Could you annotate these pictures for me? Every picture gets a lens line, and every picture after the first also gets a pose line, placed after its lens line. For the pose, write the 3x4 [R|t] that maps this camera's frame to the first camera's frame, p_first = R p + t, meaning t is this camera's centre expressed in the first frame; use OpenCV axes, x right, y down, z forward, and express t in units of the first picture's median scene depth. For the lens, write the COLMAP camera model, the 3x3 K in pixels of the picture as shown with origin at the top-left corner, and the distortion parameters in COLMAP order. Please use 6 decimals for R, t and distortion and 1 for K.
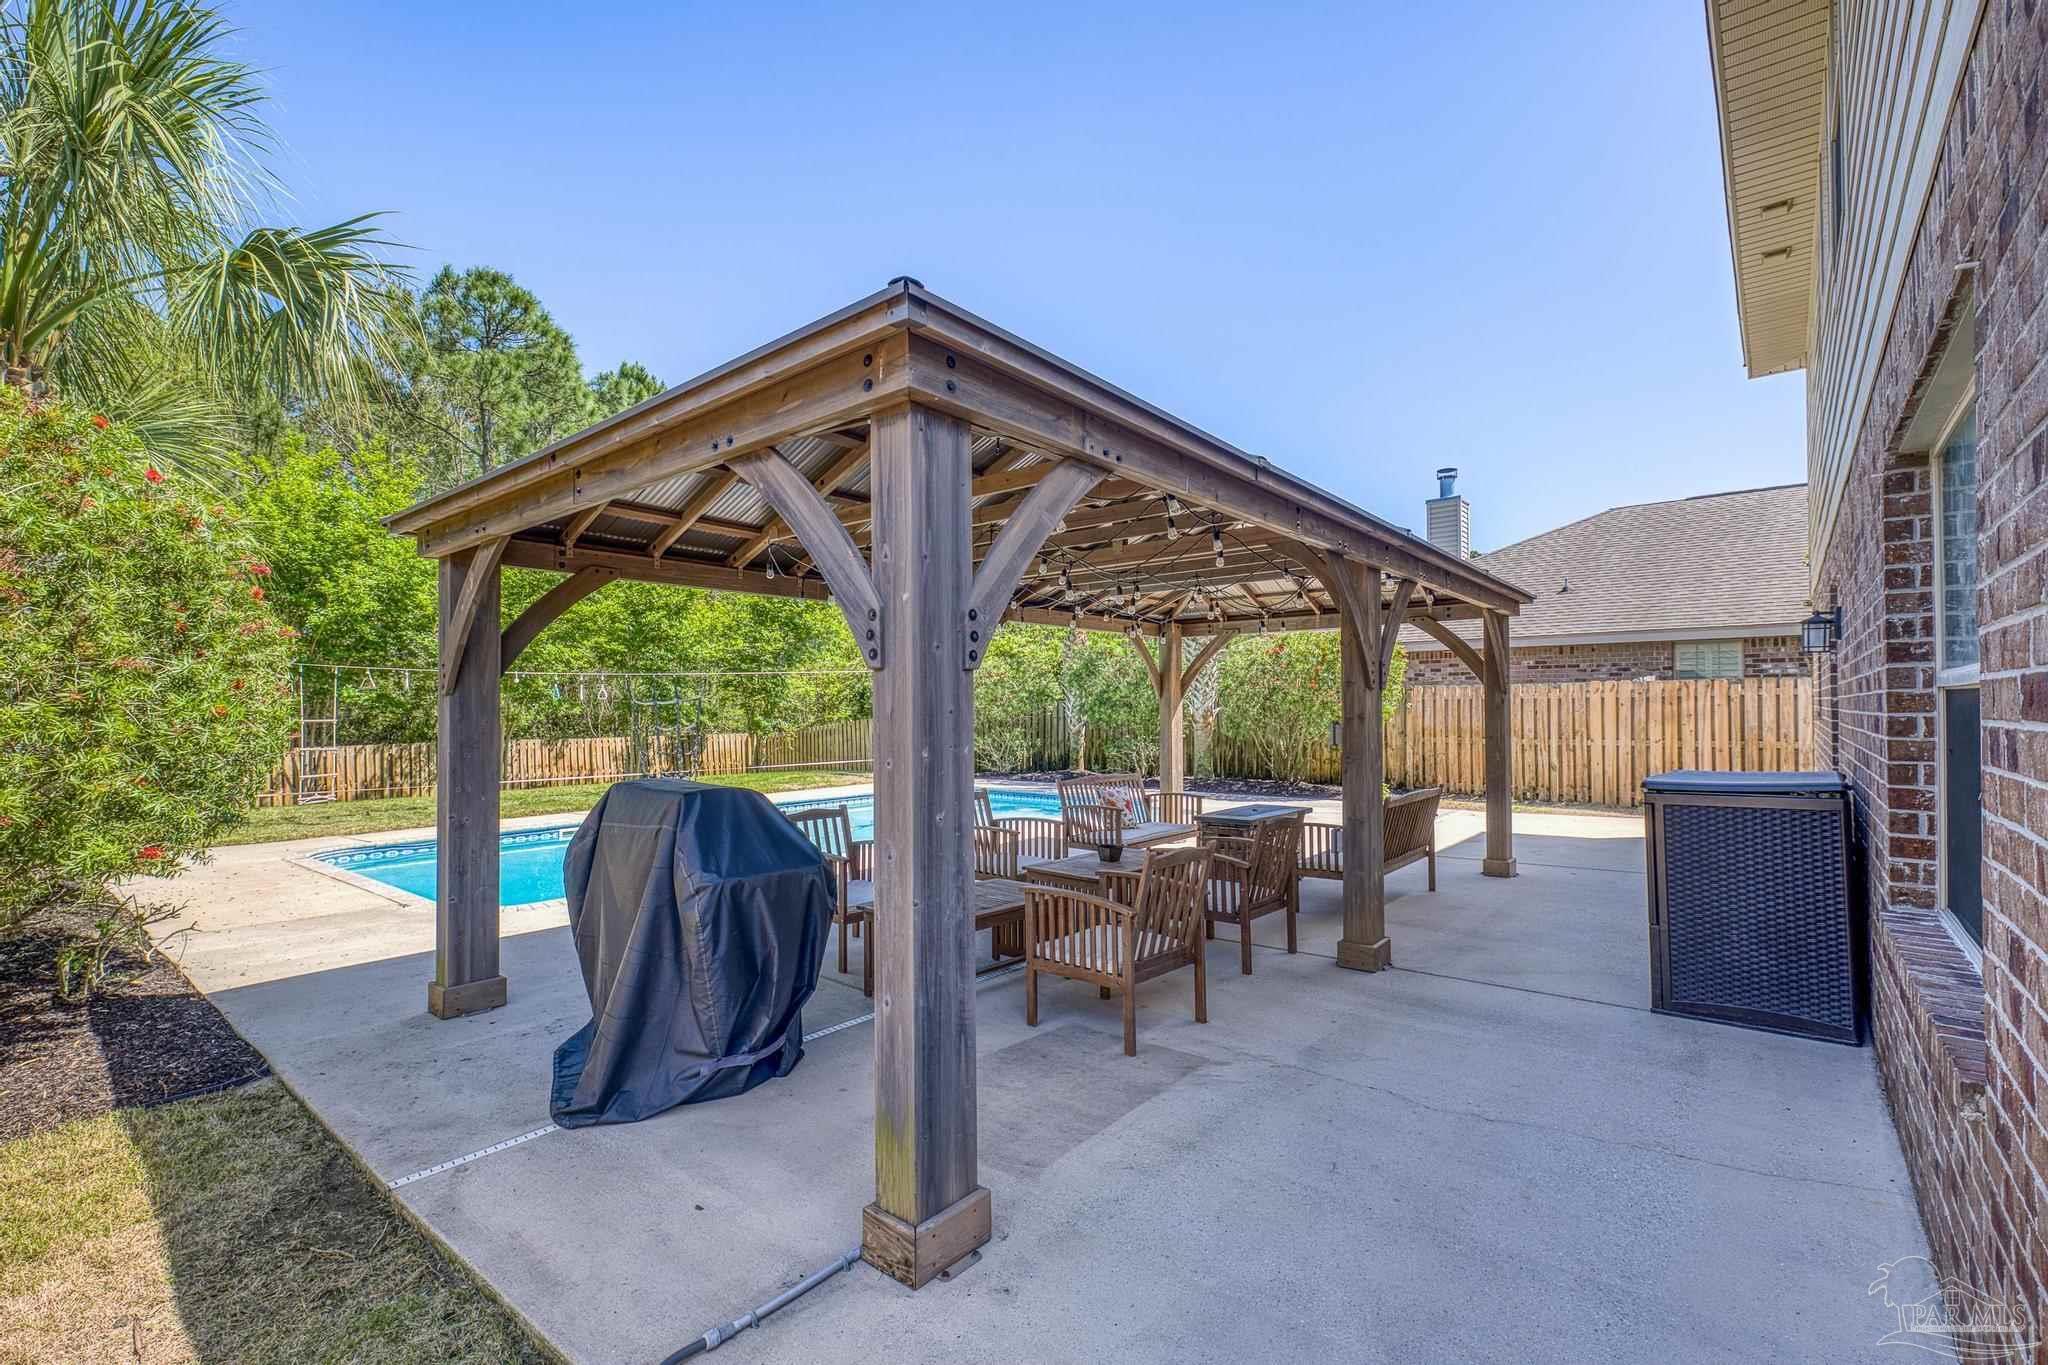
lens RADIAL K [[908.4, 0, 1017.6], [0, 908.4, 692.5], [0, 0, 1]] dist [0.001268, 0.000036]
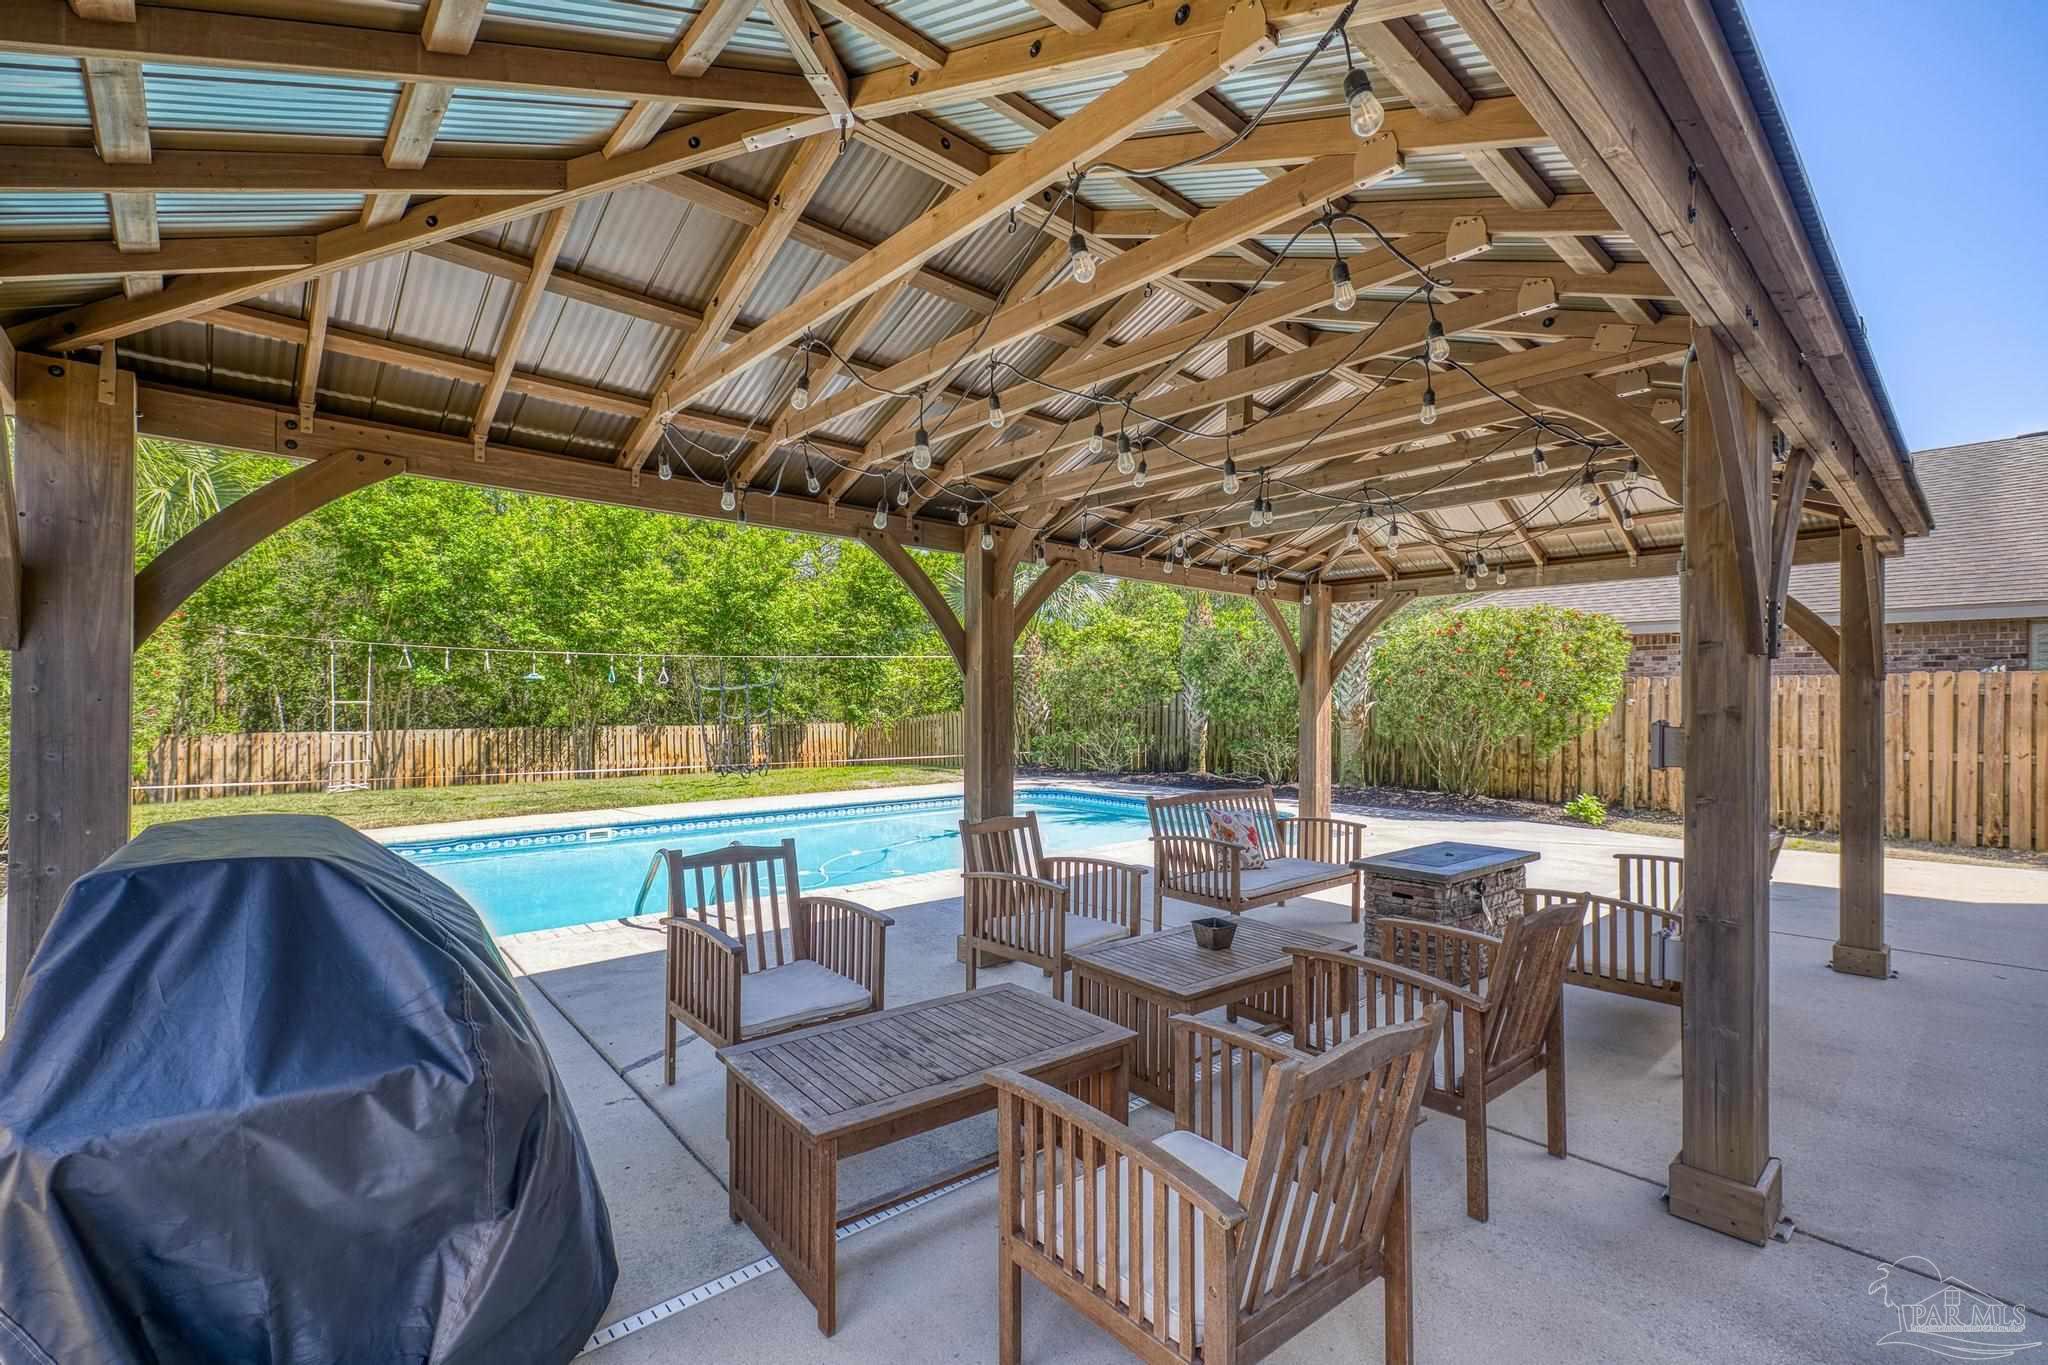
lens RADIAL K [[886.6, 0, 1016.4], [0, 886.6, 692.1], [0, 0, 1]] dist [0.005254, 0.001530]
pose [[0.988620, 0.011188, -0.150020, 0.025545], [-0.010232, 0.999922, 0.007136, 0.005898], [0.150088, -0.005520, 0.988657, 0.175050]]
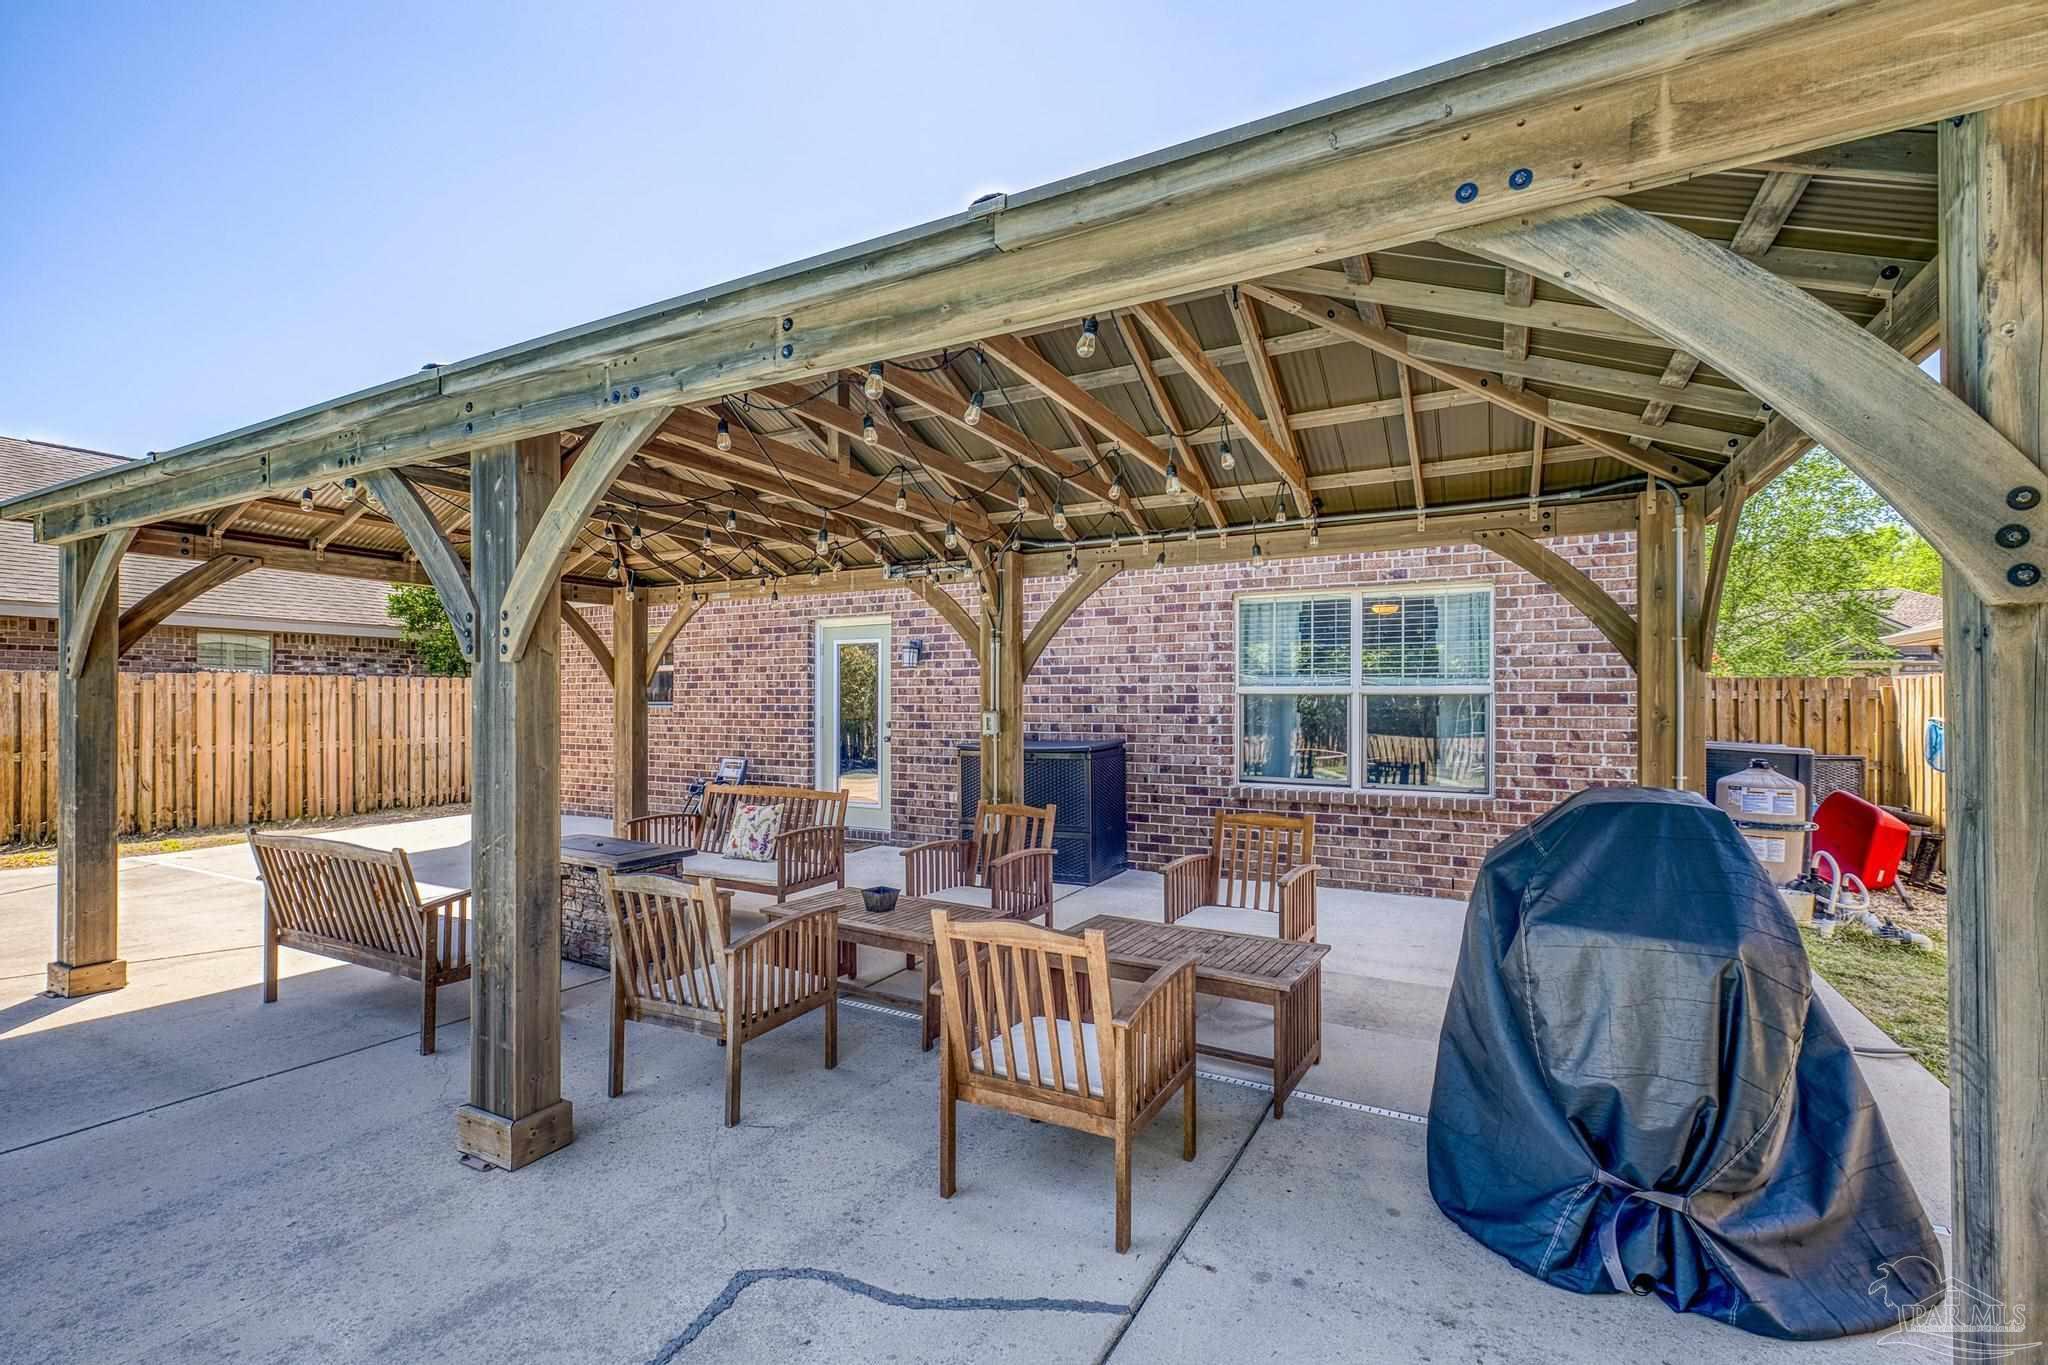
lens RADIAL K [[875.5, 0, 1014.1], [0, 875.5, 694.0], [0, 0, 1]] dist [0.004201, 0.001177]
pose [[-0.169150, 0.016091, 0.985459, -0.232809], [-0.013430, 0.999736, -0.018629, 0.010967], [-0.985499, -0.016386, -0.168889, 0.417227]]
